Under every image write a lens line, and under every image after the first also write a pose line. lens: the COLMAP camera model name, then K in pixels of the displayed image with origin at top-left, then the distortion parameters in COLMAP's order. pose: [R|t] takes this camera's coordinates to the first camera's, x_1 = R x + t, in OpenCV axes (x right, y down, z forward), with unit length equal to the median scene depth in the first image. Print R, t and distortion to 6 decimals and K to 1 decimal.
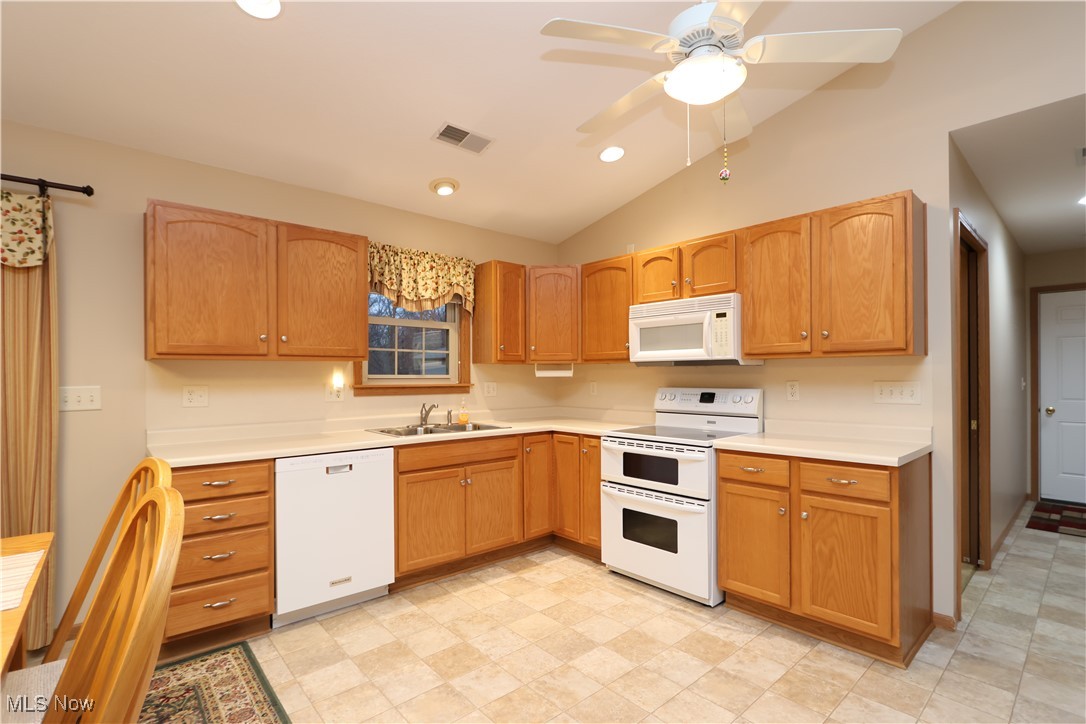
lens RADIAL K [[504.5, 0, 550.3], [0, 504.5, 377.7], [0, 0, 1]] dist [-0.015903, 0.000787]
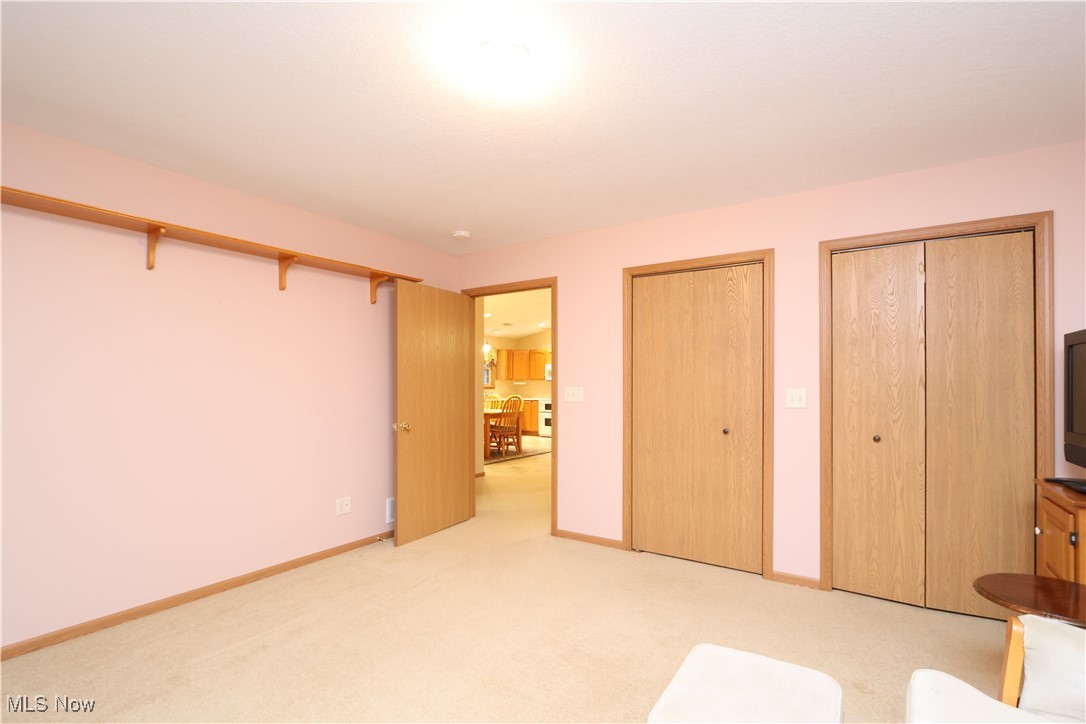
lens RADIAL K [[506.7, 0, 542.2], [0, 506.7, 379.3], [0, 0, 1]] dist [-0.017850, 0.001941]
pose [[0.968040, 0.008118, 0.250666, -0.869247], [-0.005714, 0.999930, -0.010320, -0.000307], [-0.250732, 0.008557, 0.968019, -2.817153]]
